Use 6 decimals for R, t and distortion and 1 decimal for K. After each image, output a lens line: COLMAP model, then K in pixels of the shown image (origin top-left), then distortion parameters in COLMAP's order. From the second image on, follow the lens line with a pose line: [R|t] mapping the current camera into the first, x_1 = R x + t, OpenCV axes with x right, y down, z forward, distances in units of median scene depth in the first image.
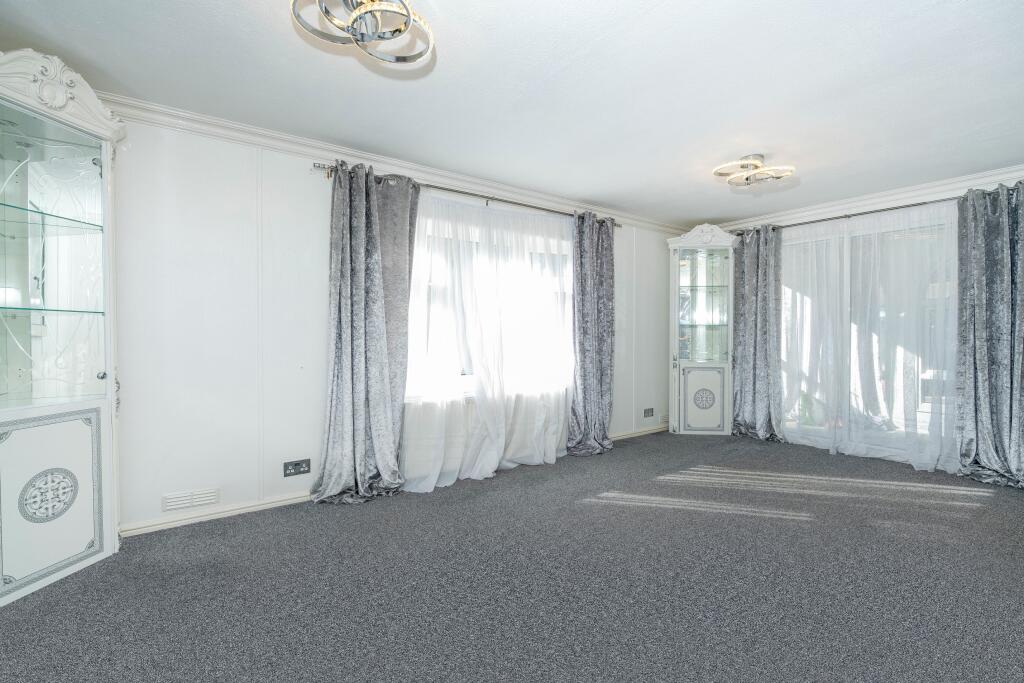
lens RADIAL K [[458.5, 0, 509.6], [0, 458.5, 337.3], [0, 0, 1]] dist [-0.000609, 0.000144]
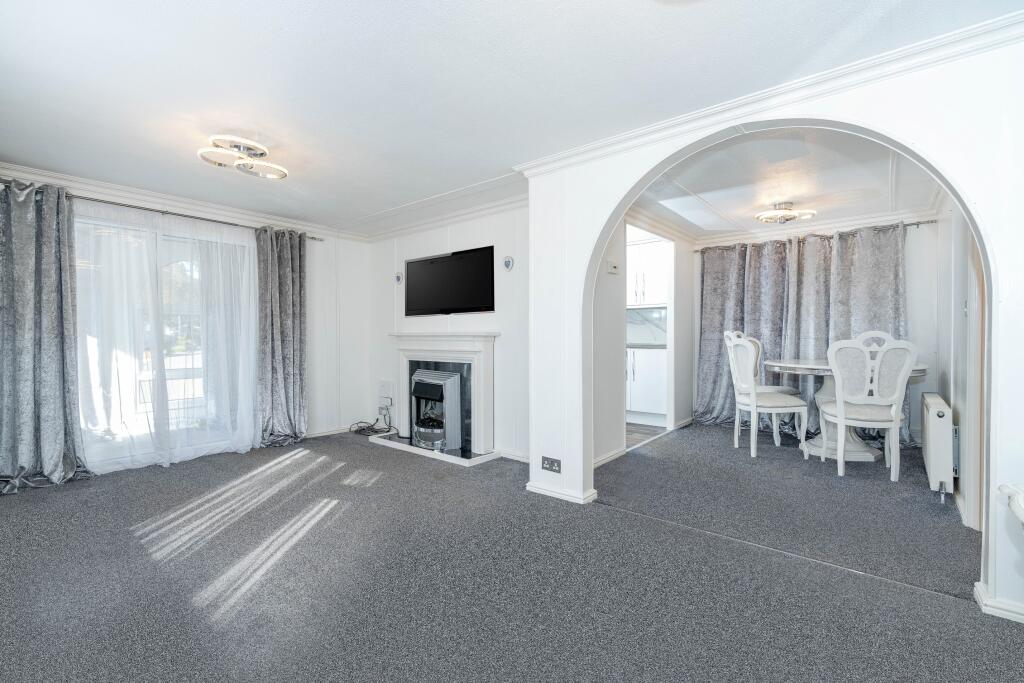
lens RADIAL K [[458.5, 0, 509.6], [0, 458.5, 337.3], [0, 0, 1]] dist [-0.000609, 0.000144]
pose [[-0.244696, -0.006595, 0.969577, -0.419791], [0.005574, 0.999951, 0.008208, -0.012458], [-0.969584, 0.007413, -0.244648, 0.643597]]
